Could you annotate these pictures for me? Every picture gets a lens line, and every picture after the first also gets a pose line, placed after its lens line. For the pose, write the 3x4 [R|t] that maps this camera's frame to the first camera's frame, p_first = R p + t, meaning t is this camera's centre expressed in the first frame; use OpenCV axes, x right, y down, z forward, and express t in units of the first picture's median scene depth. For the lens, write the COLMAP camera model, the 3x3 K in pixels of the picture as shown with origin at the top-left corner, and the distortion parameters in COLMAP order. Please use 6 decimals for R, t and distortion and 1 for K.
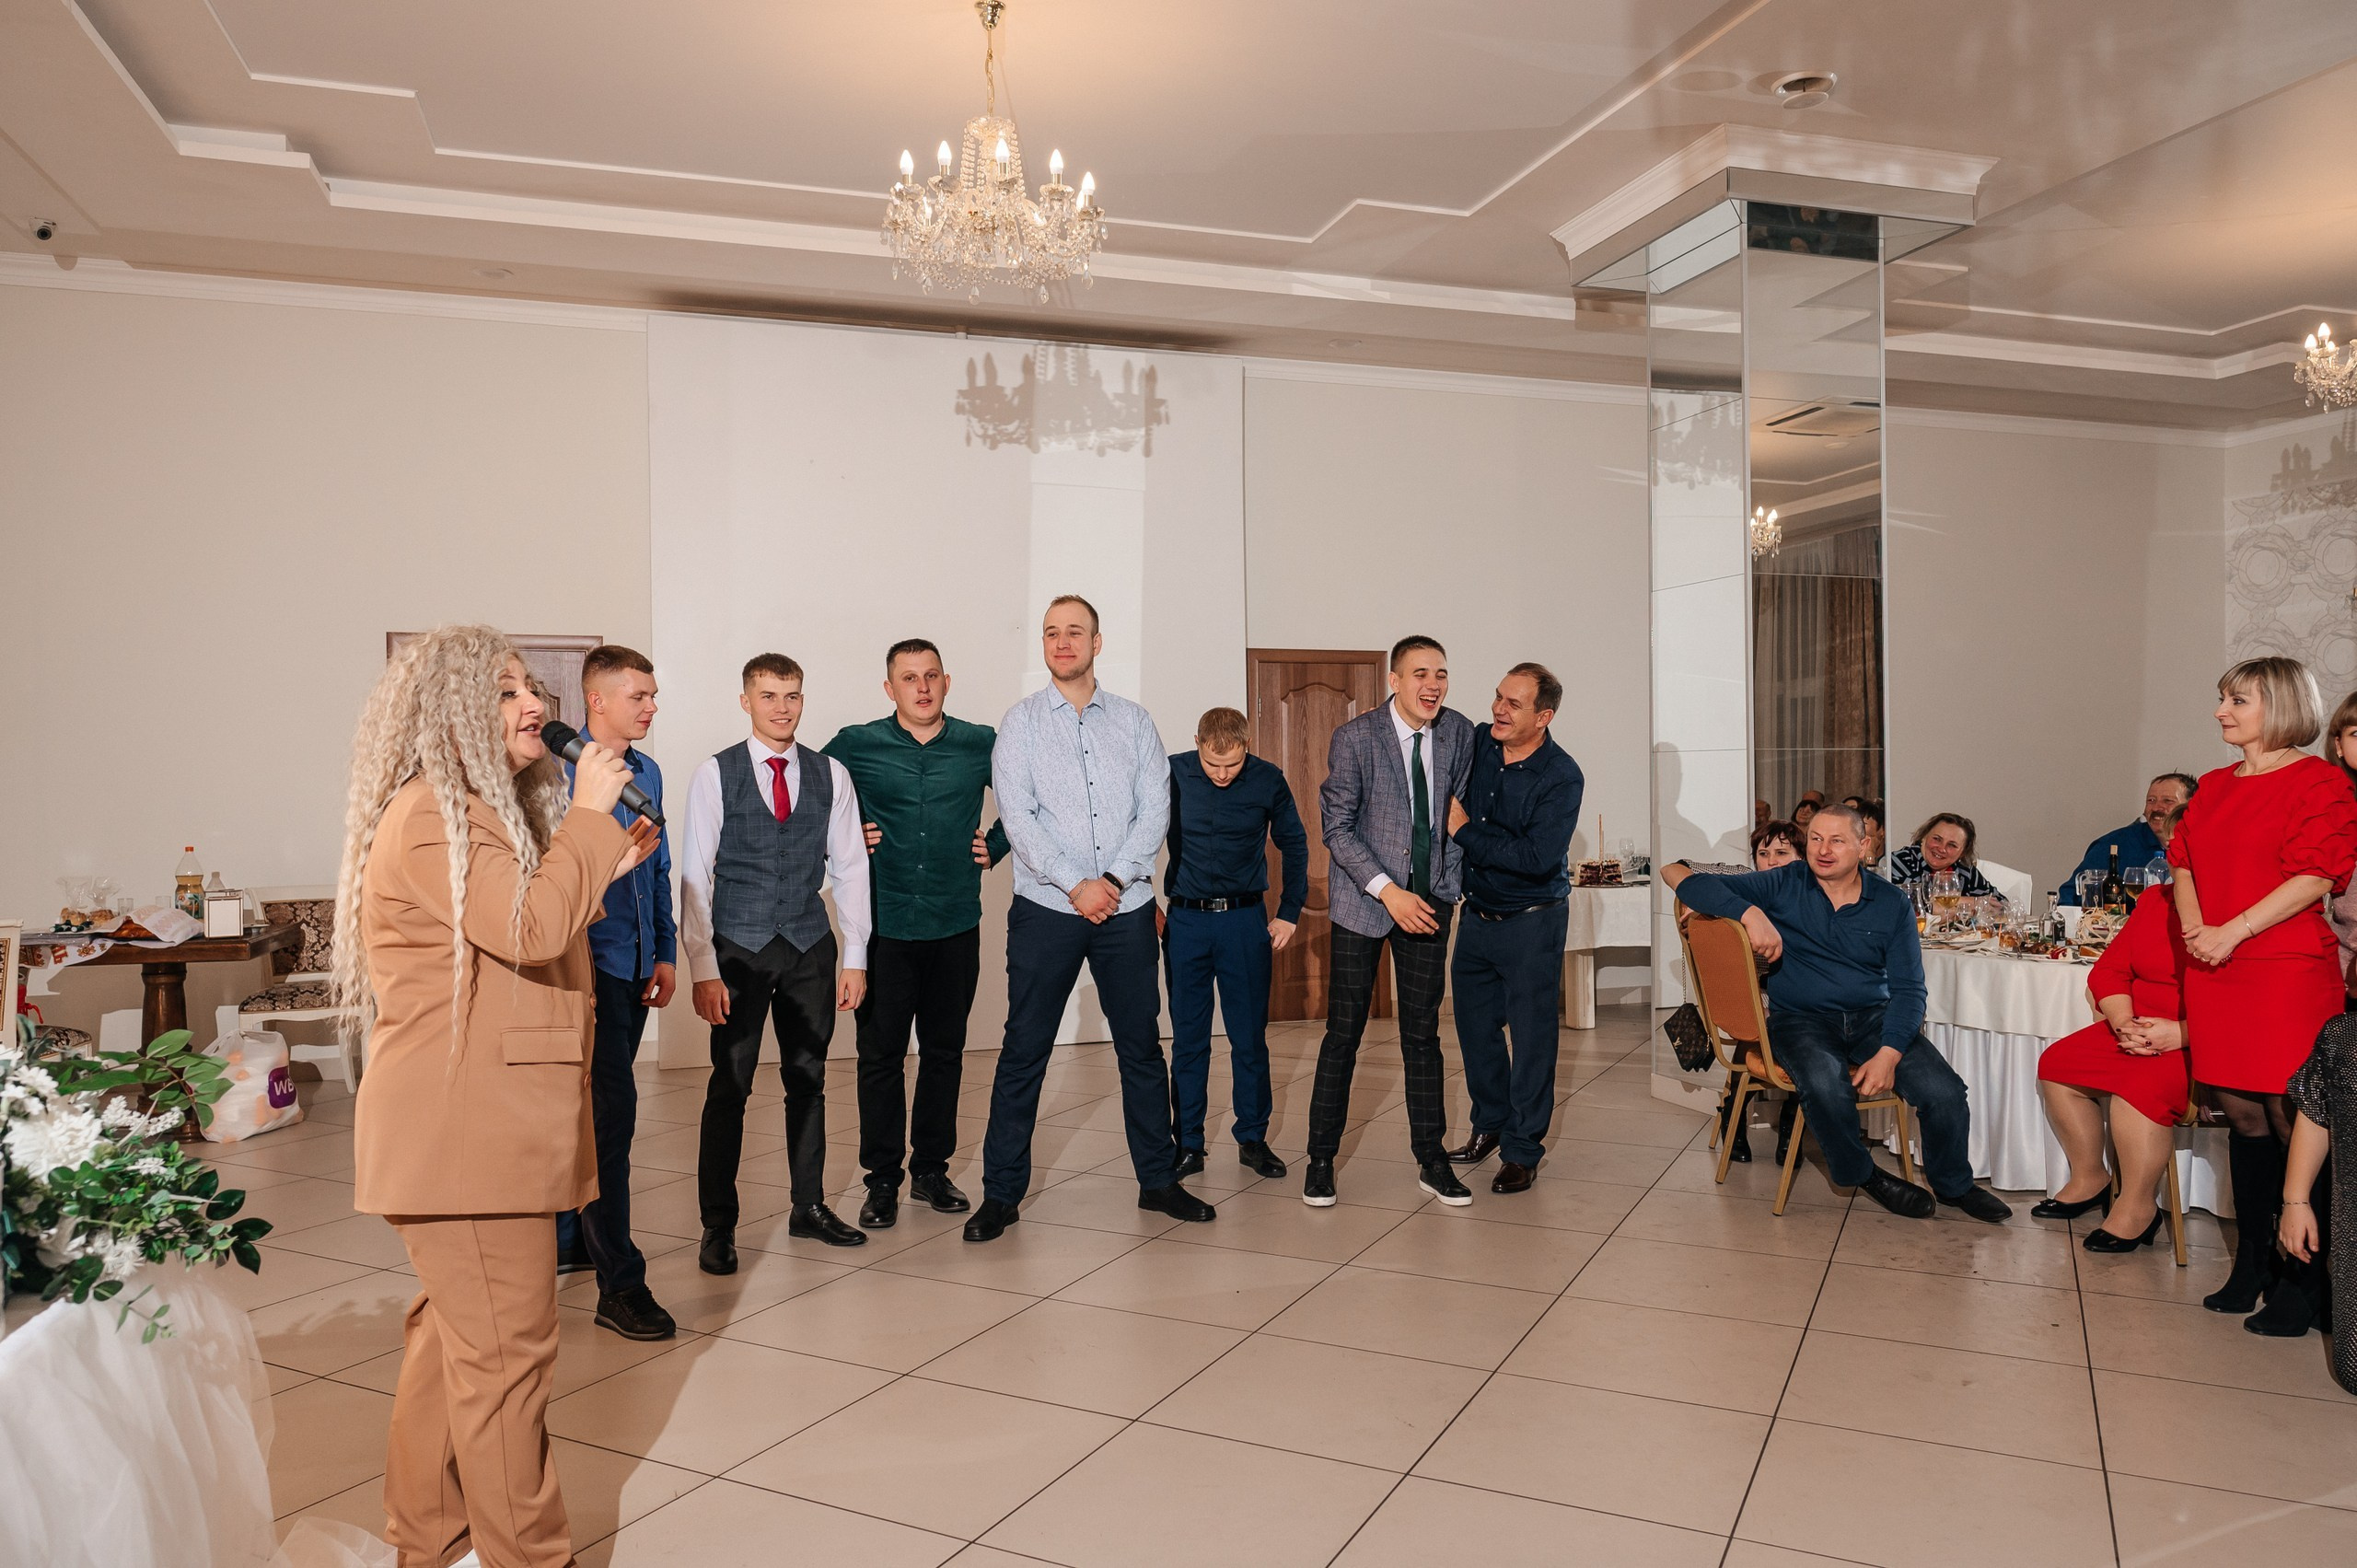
lens RADIAL K [[1597.2, 0, 1184.0], [0, 1597.2, 786.6], [0, 0, 1]] dist [0.002965, 0.001222]
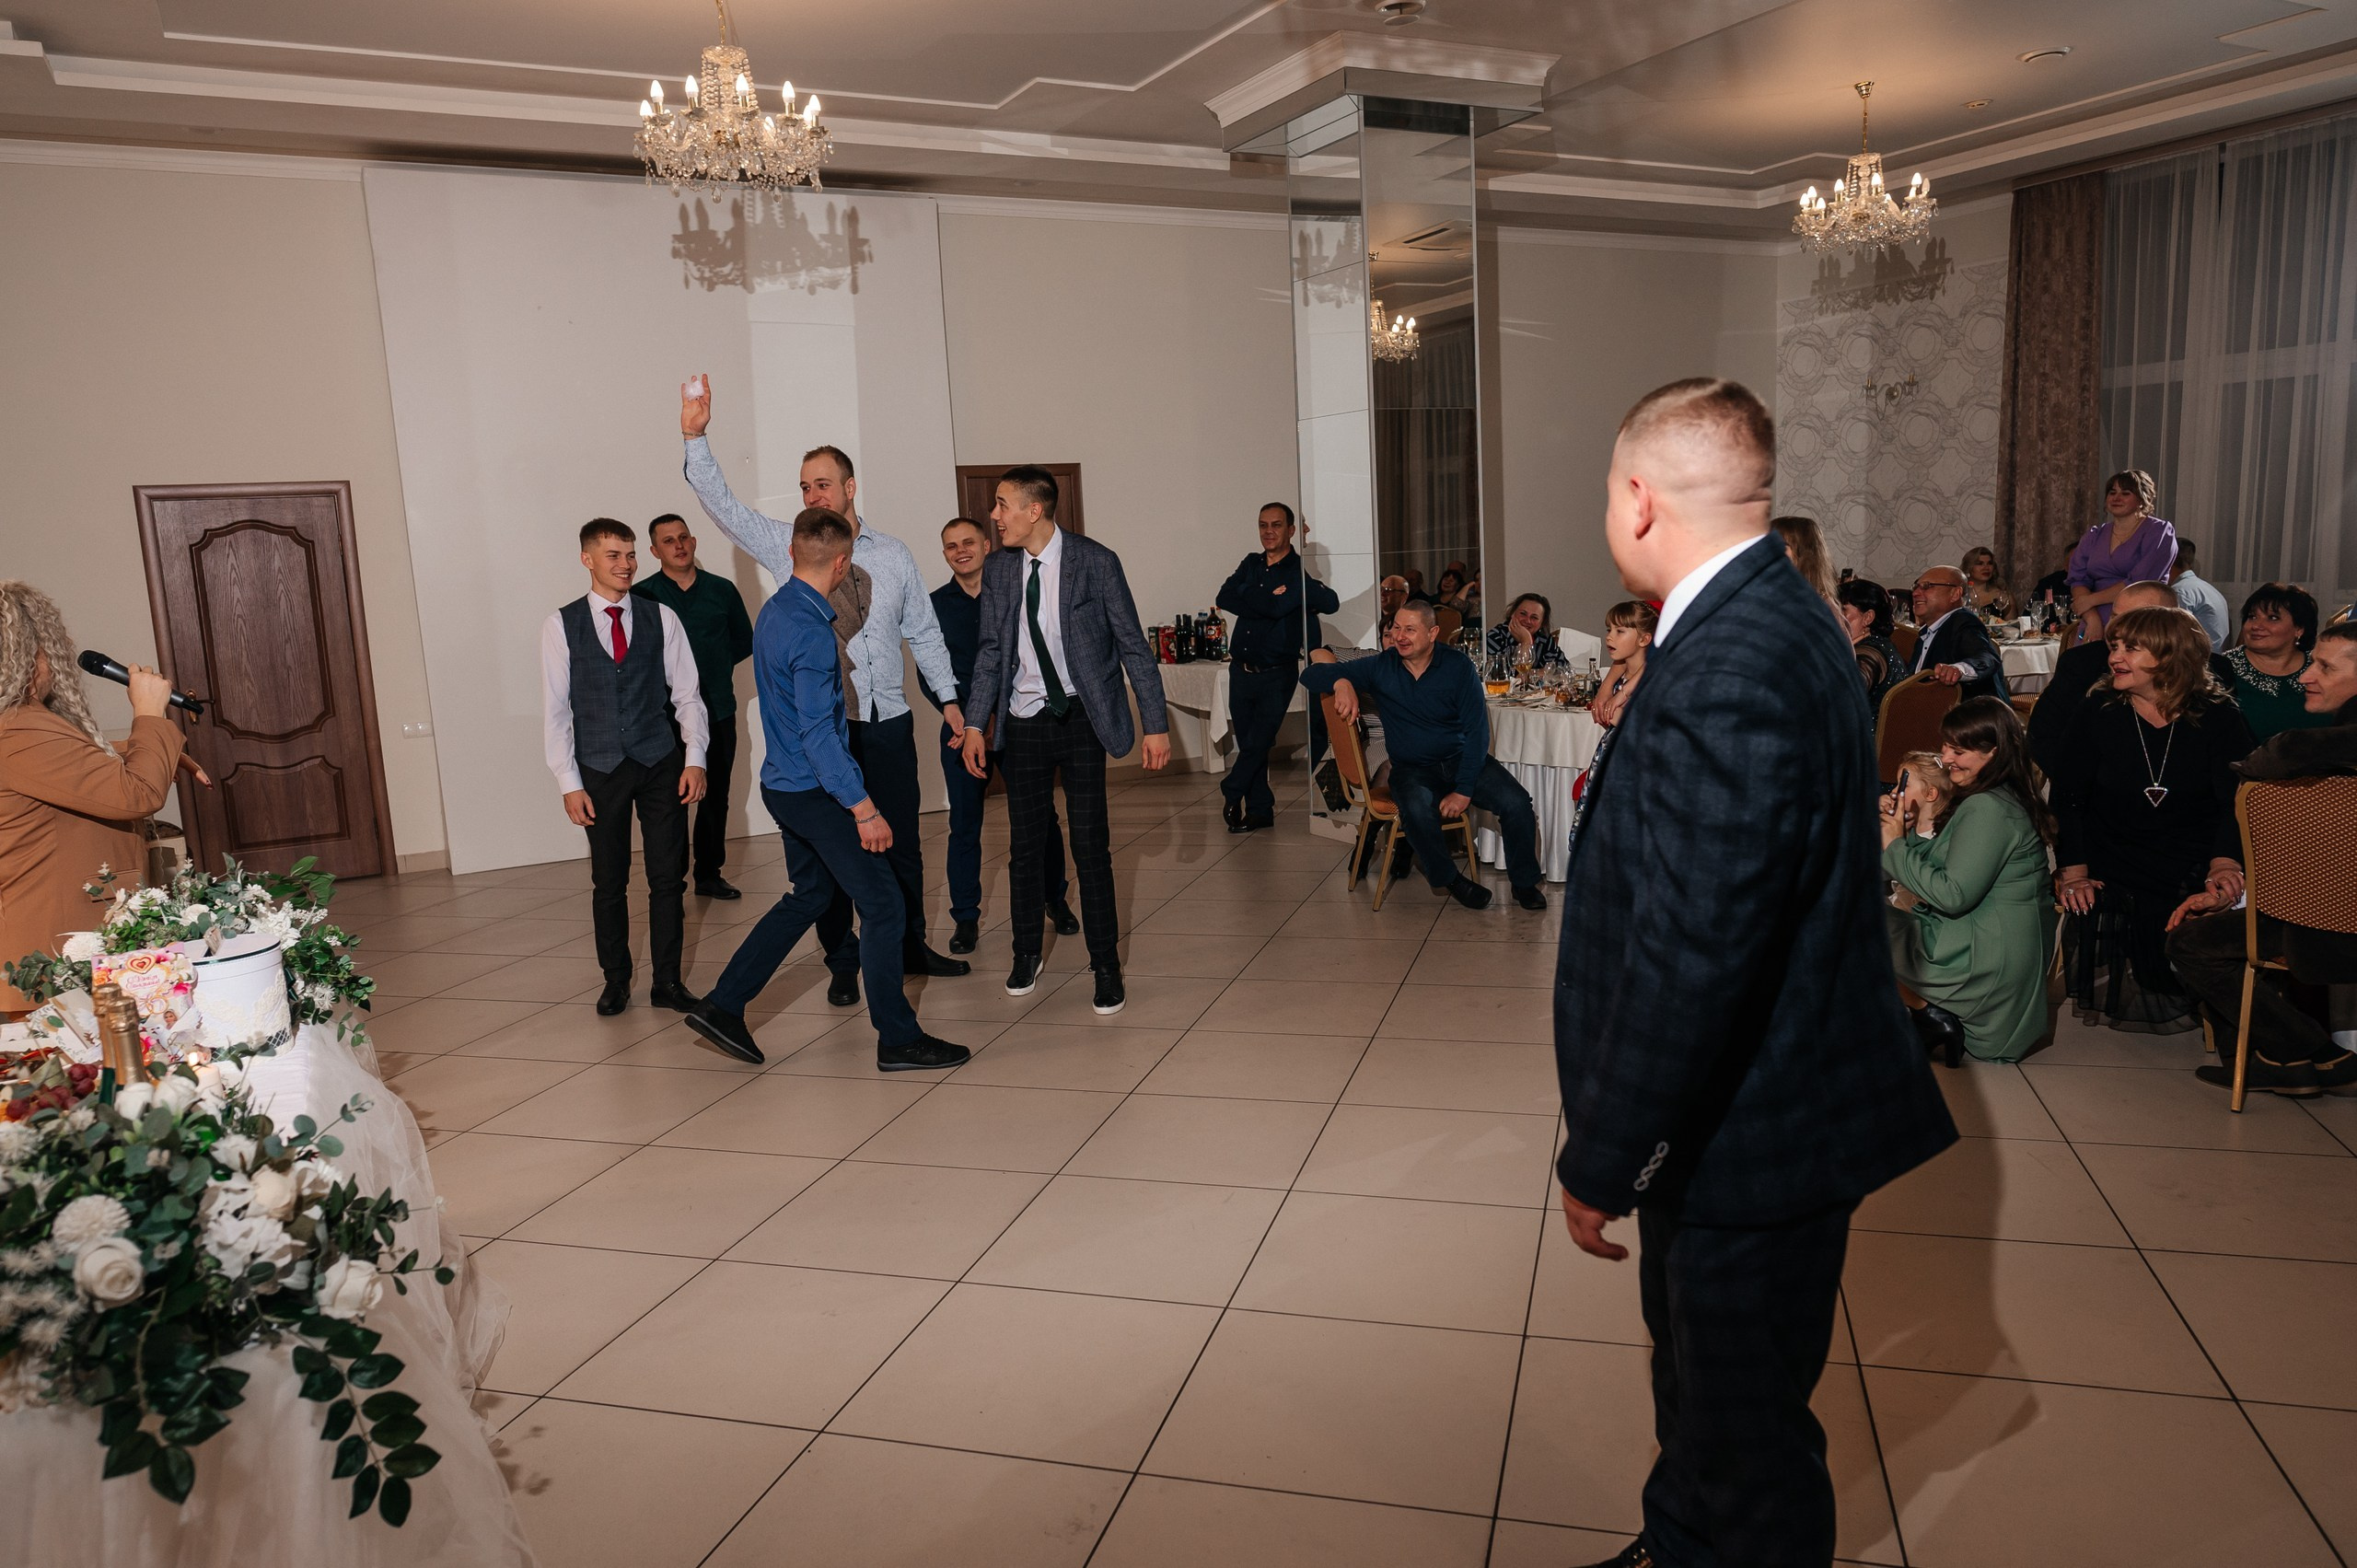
lens RADIAL K [[1597.2, 0, 1170.7], [0, 1597.2, 785.0], [0, 0, 1]] dist [0.002965, 0.001222]
pose [[0.982468, -0.067227, 0.173889, -0.028932], [0.041440, 0.988136, 0.147888, -0.032860], [-0.181767, -0.138089, 0.973597, -0.189944]]
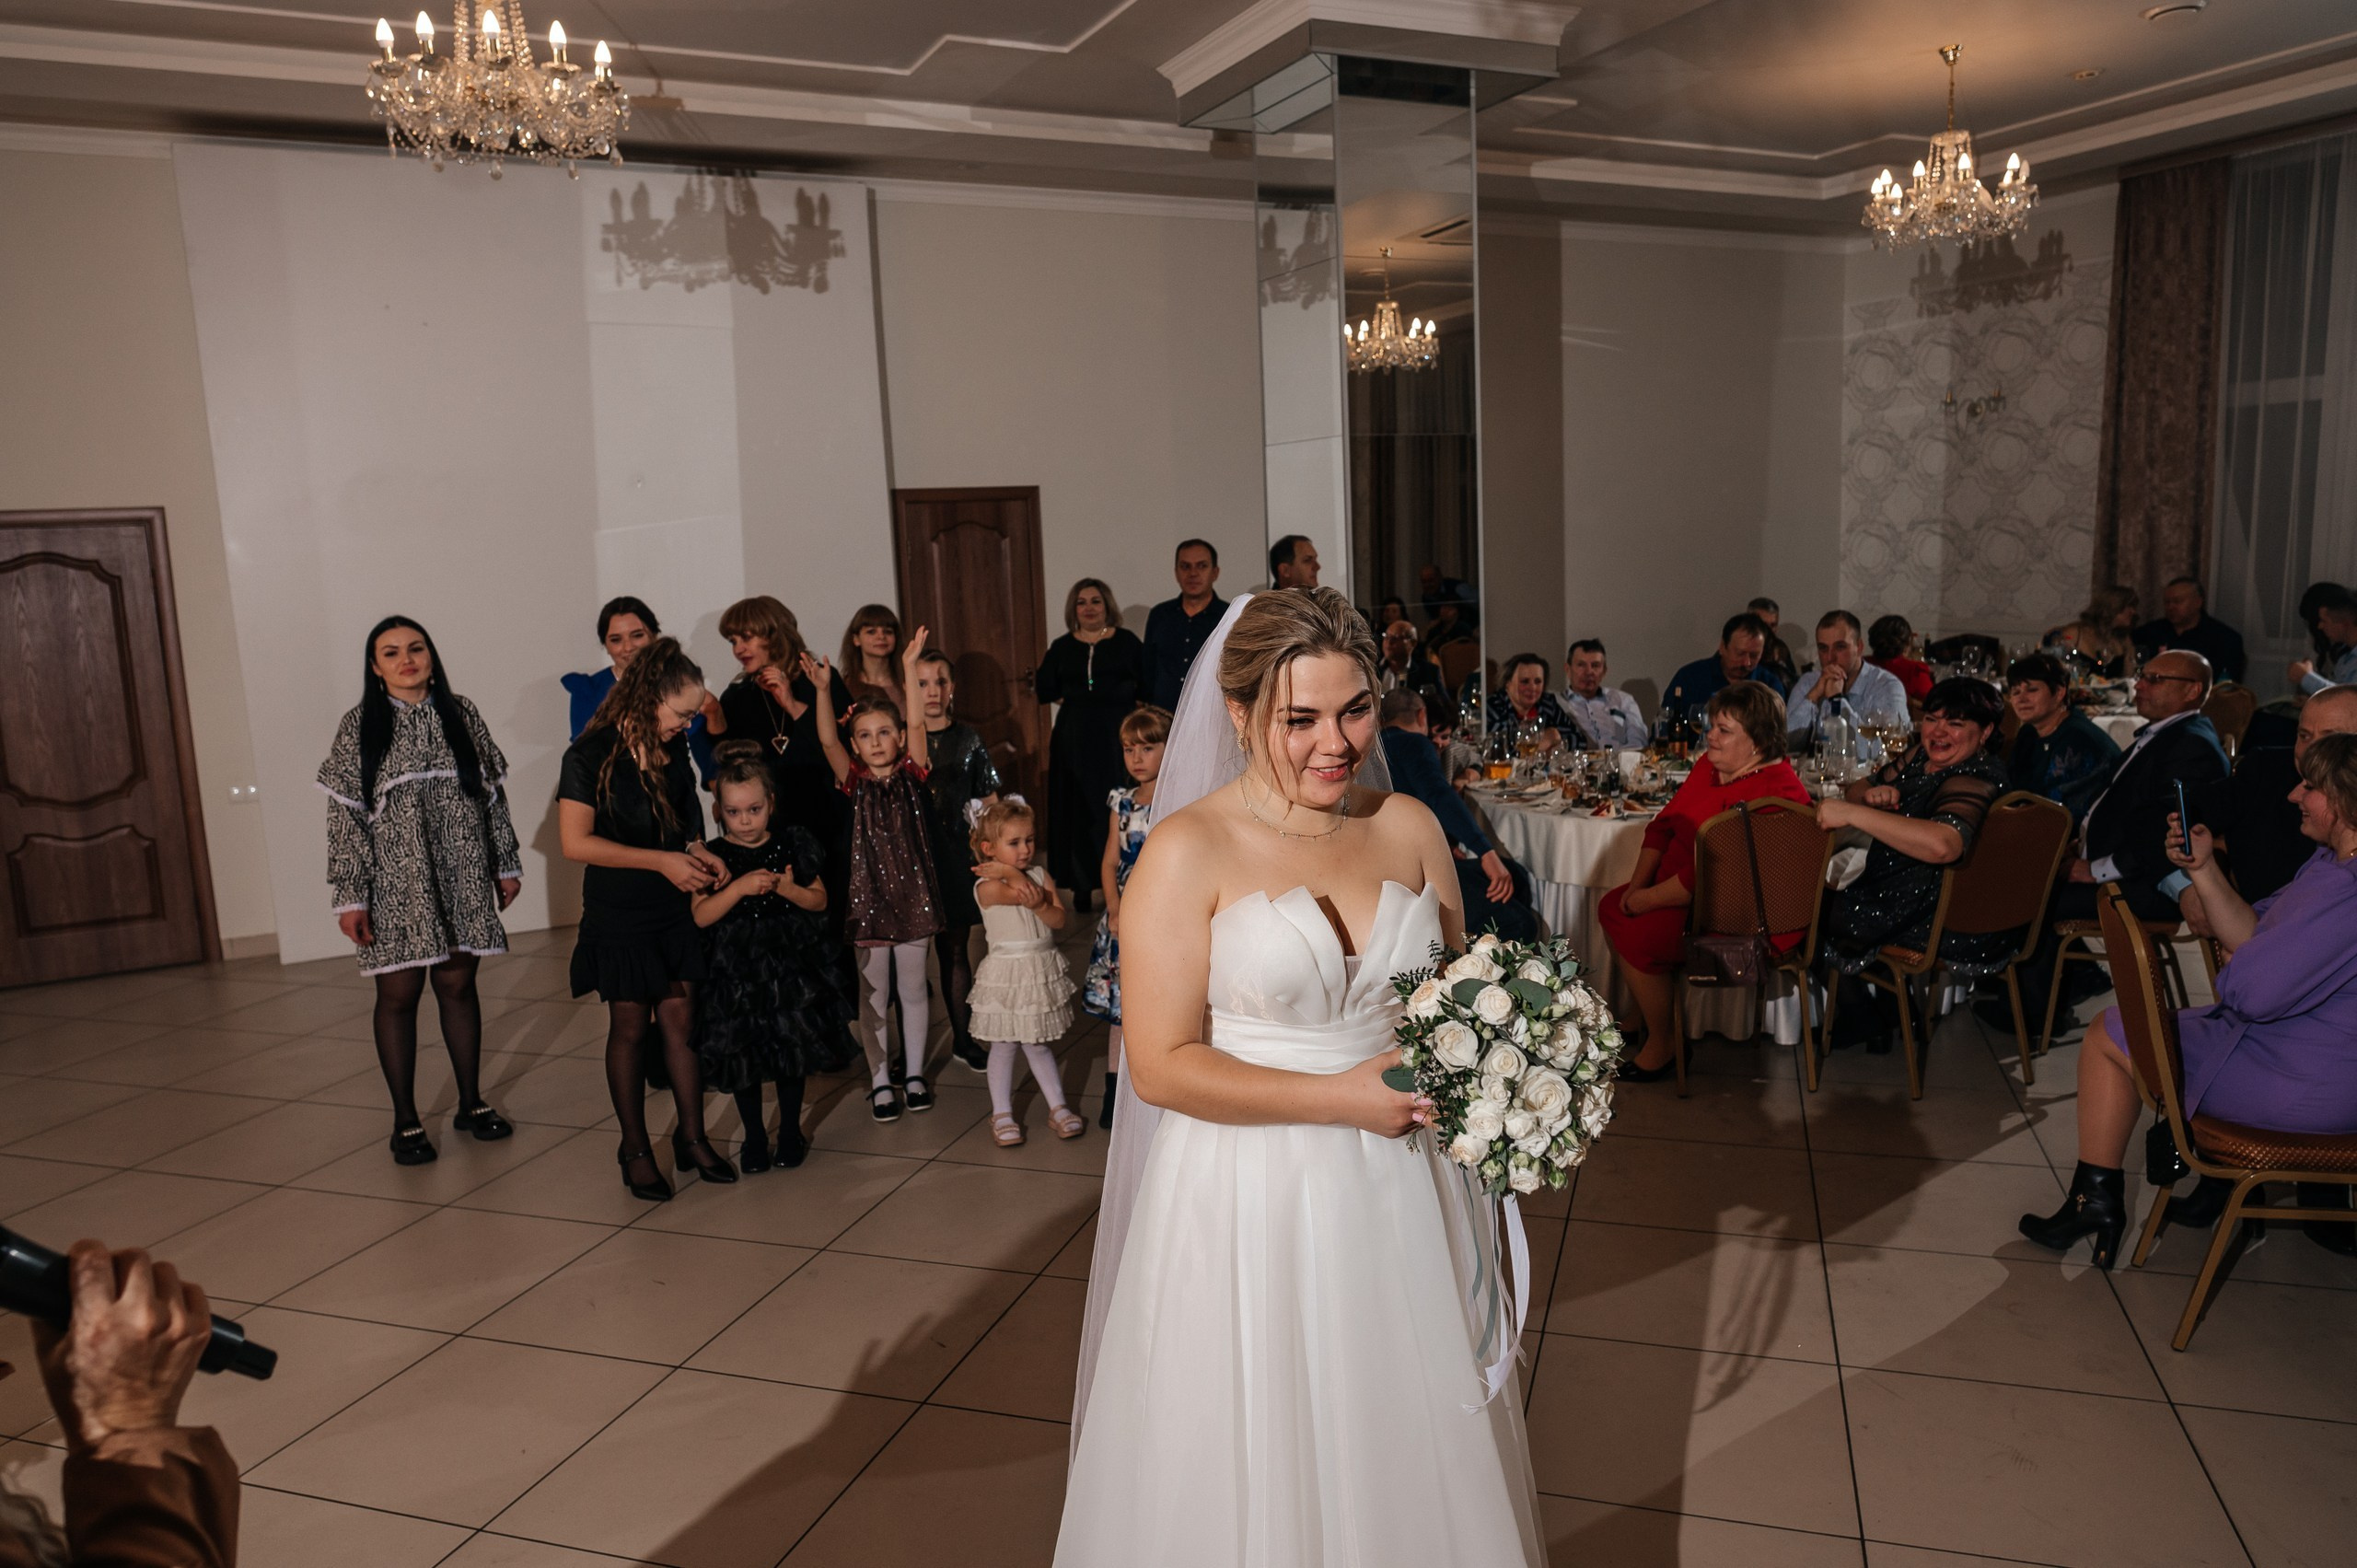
lens RADIAL K [[1597.2, 0, 1182.5], [0, 1597.2, 775.0], [0, 0, 1]] dist [0.002965, 0.001222]
pose [[0.987756, -0.053680, 0.146483, 0.081555], [0.032516, 0.989155, 0.143228, -0.062718], [-0.152583, -0.136712, 0.978789, -0.009165]]
